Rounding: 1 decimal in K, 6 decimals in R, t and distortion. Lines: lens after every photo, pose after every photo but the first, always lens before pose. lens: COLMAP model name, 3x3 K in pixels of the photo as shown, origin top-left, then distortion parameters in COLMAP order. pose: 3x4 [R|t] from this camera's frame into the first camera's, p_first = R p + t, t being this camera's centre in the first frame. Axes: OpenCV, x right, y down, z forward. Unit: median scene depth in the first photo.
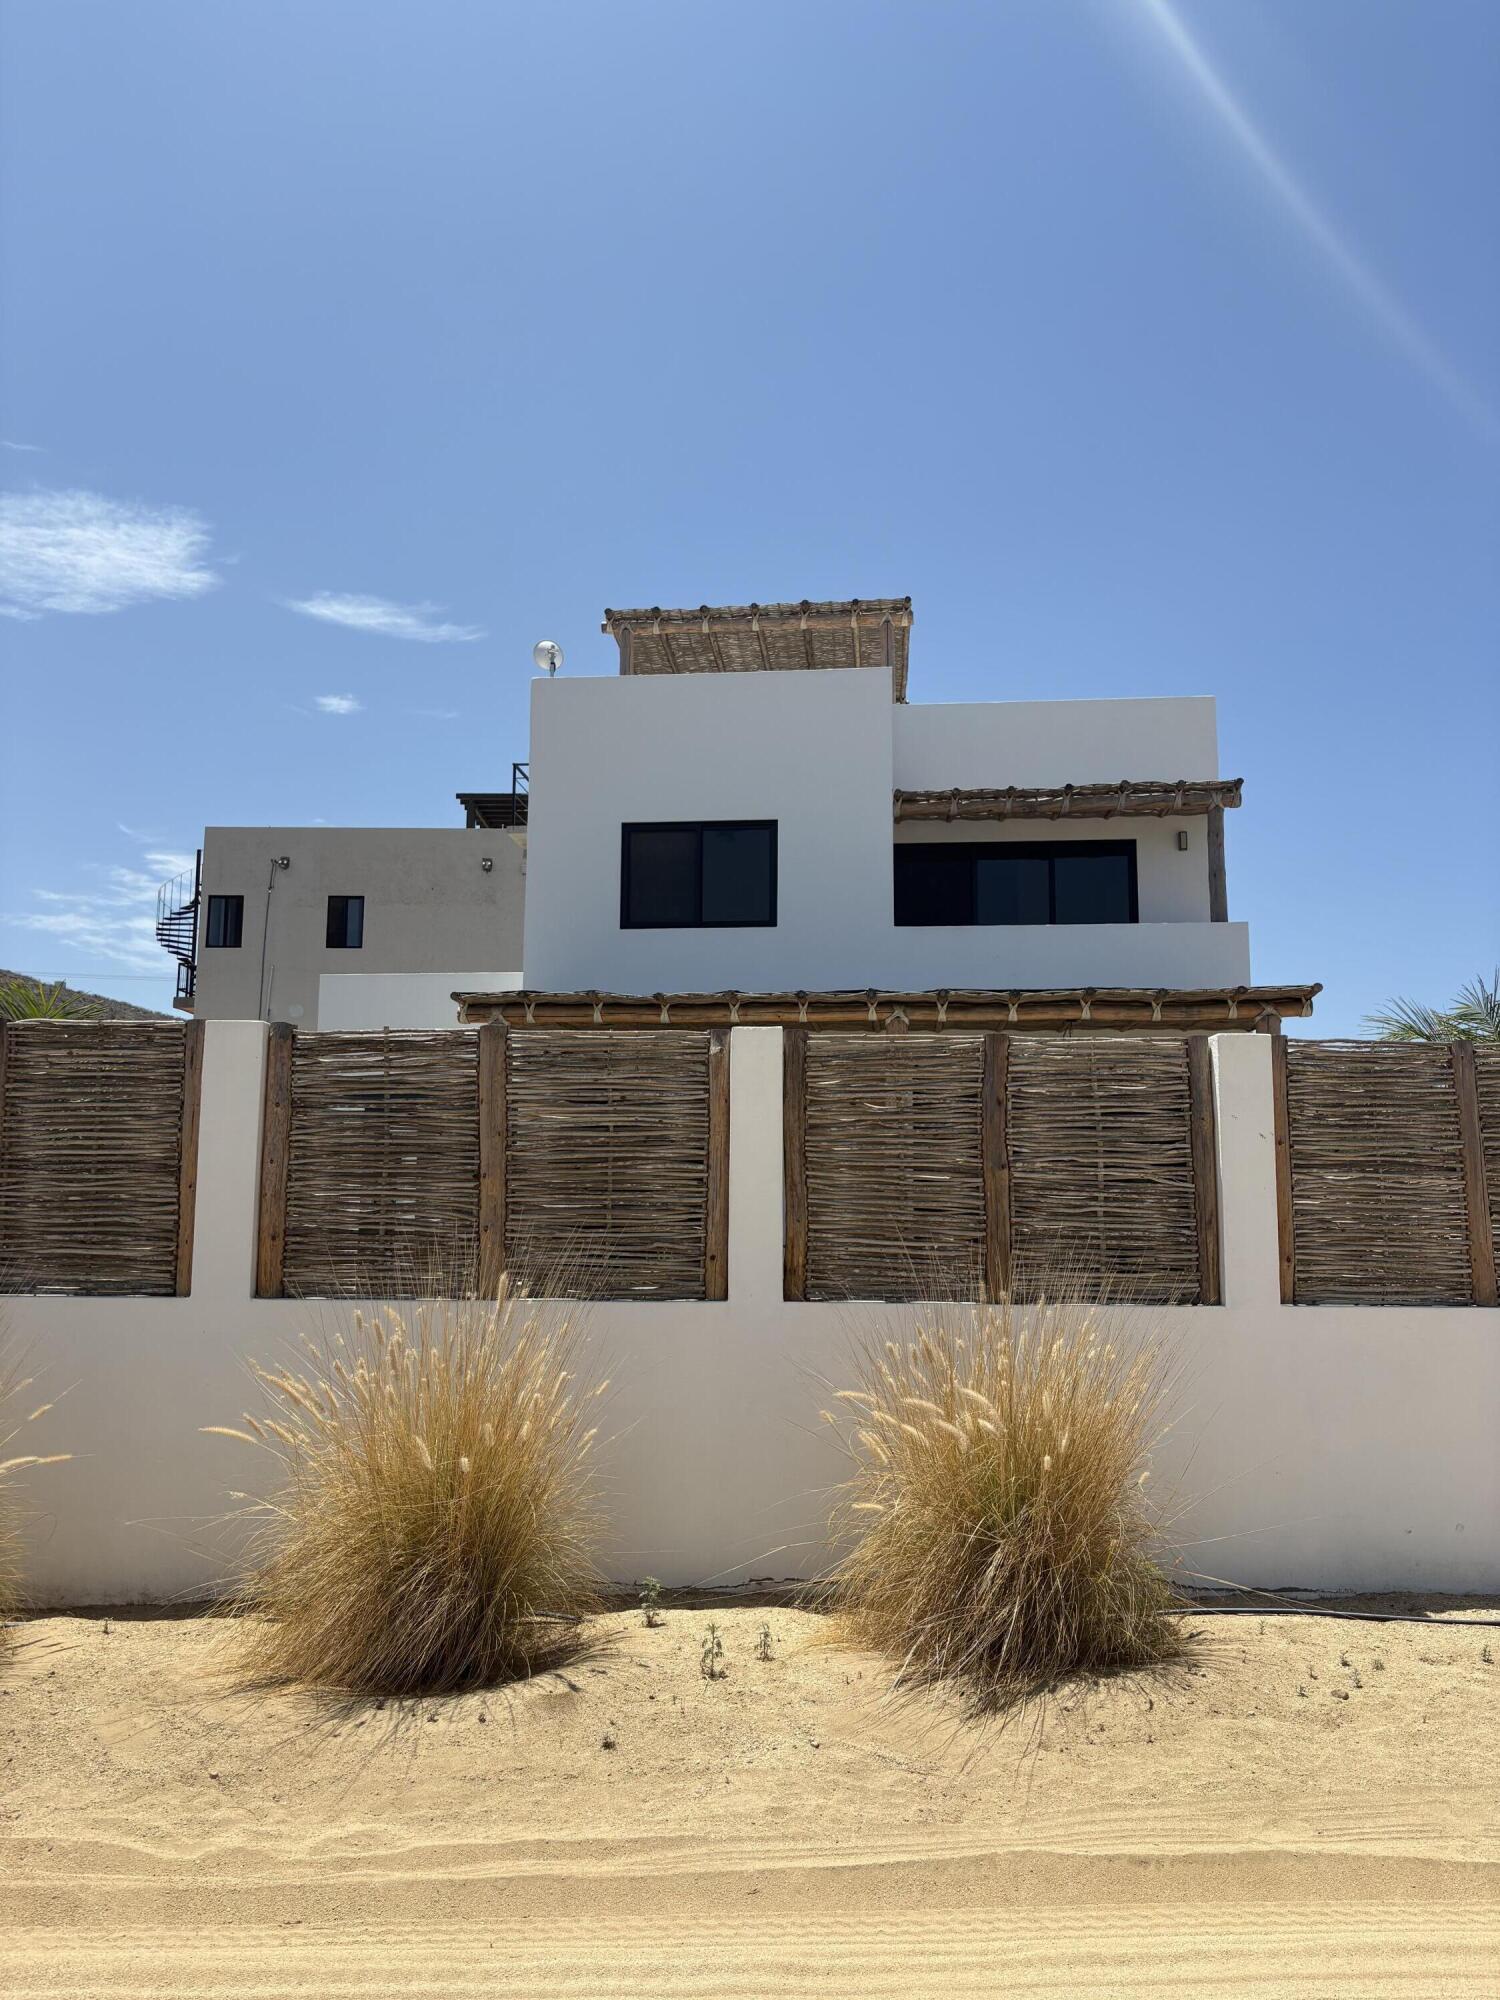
lens RADIAL K [[1560.6, 0, 716.6], [0, 1560.6, 987.1], [0, 0, 1]] dist [0.067636, -0.063354]
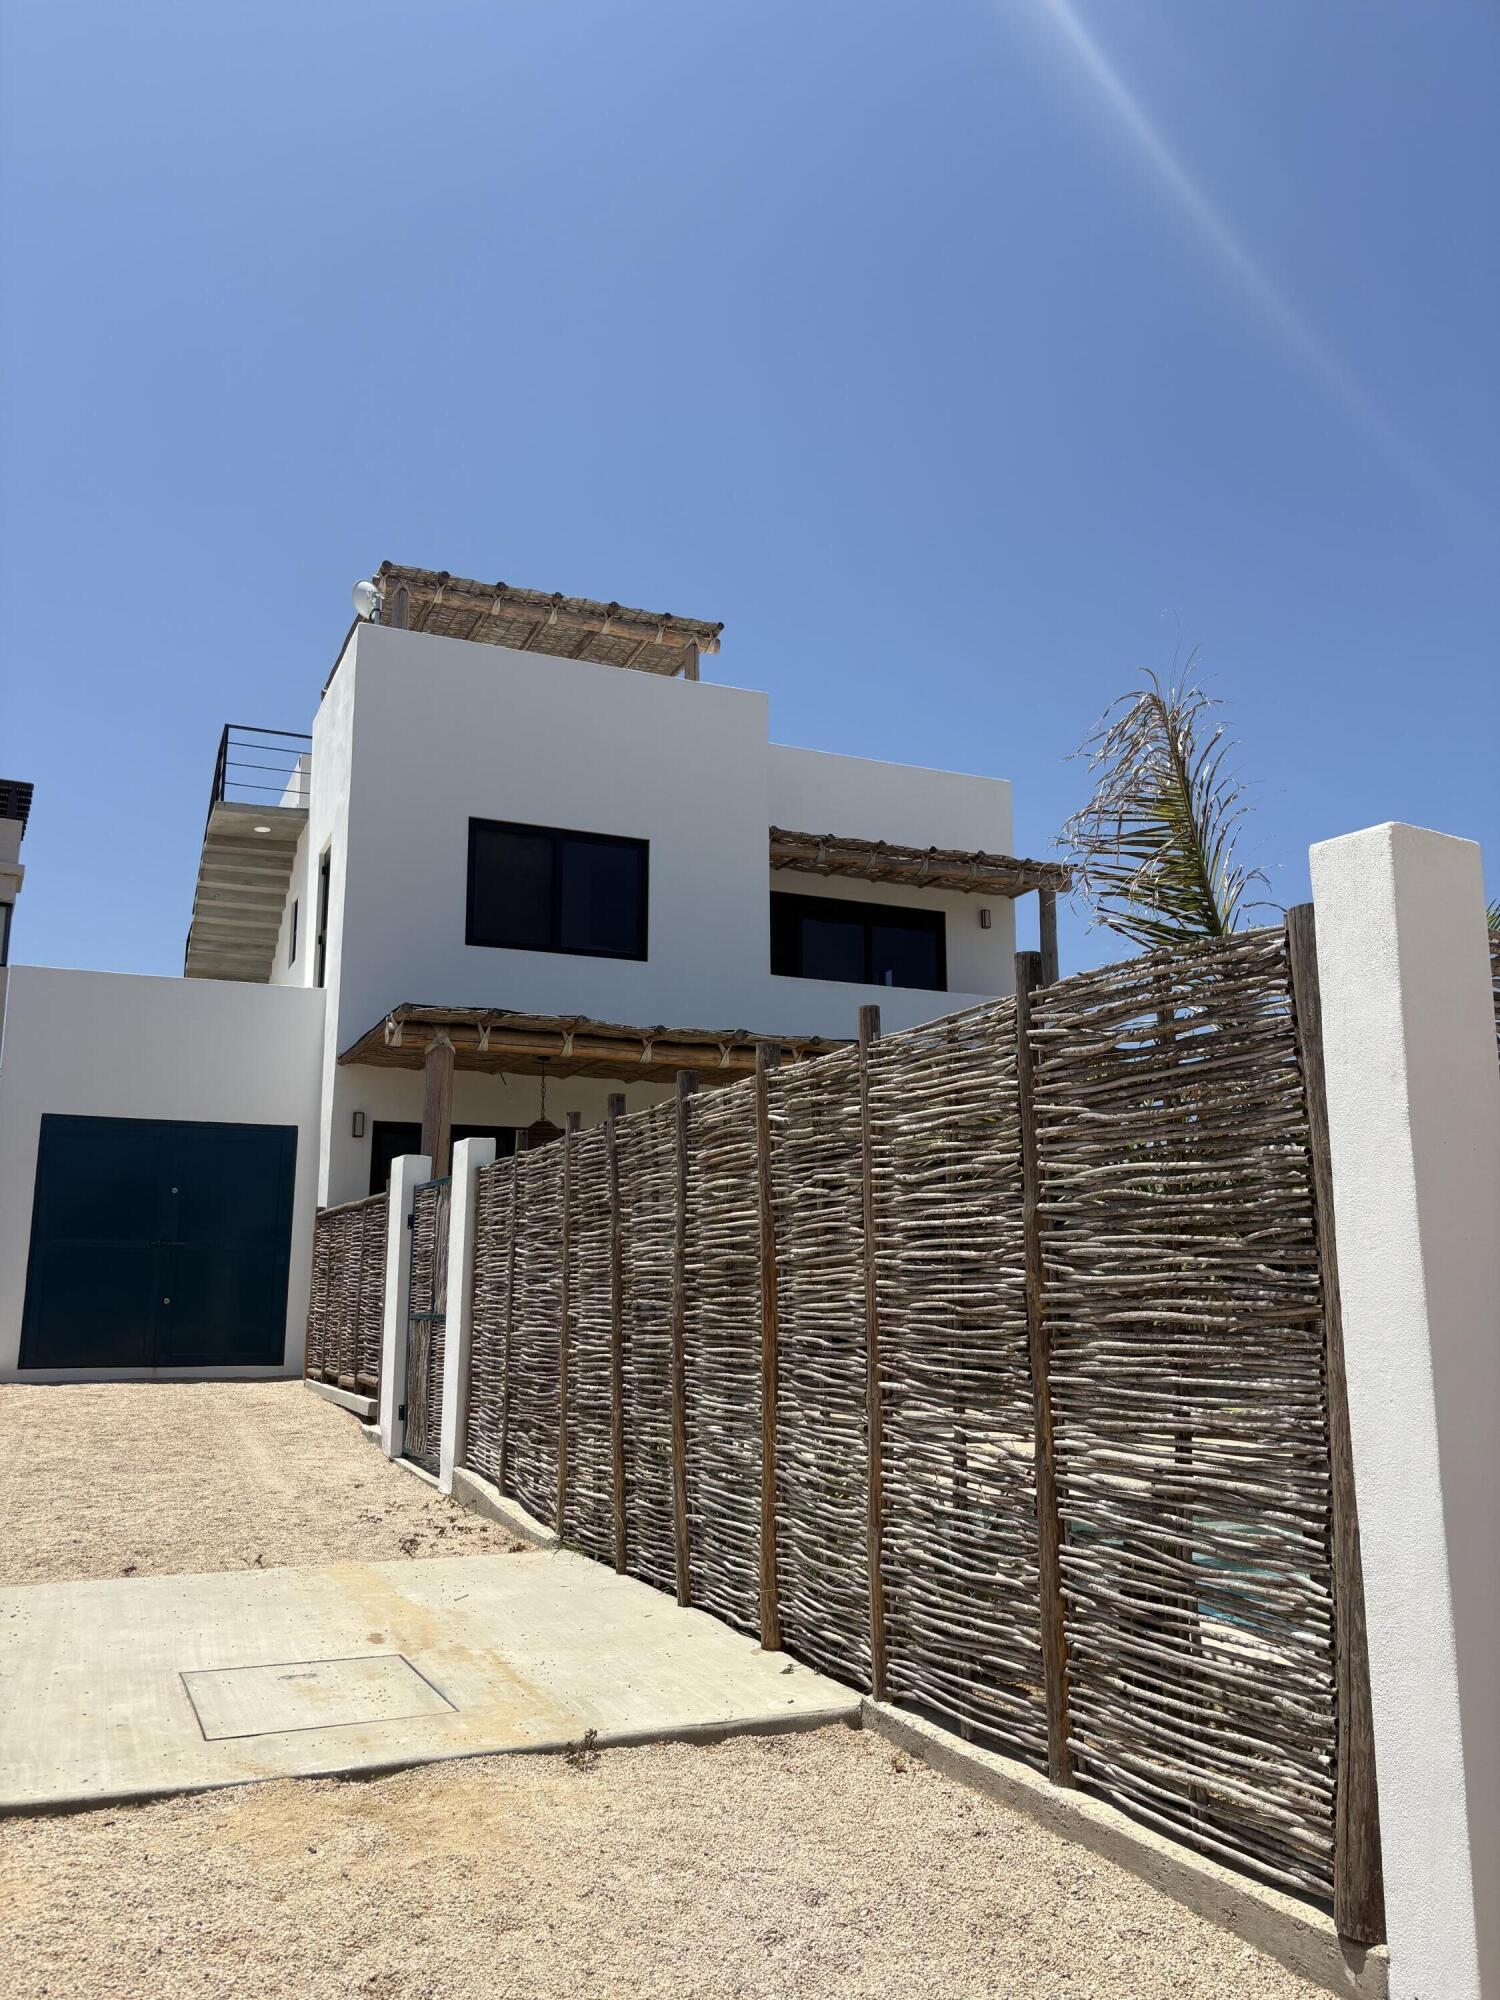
lens RADIAL K [[1560.6, 0, 740.5], [0, 1560.6, 1014.6], [0, 0, 1]] dist [0.067636, -0.063354]
pose [[0.867119, 0.084967, 0.490801, -0.333655], [-0.069514, 0.996344, -0.049672, 0.029287], [-0.493227, 0.008954, 0.869855, 0.212845]]
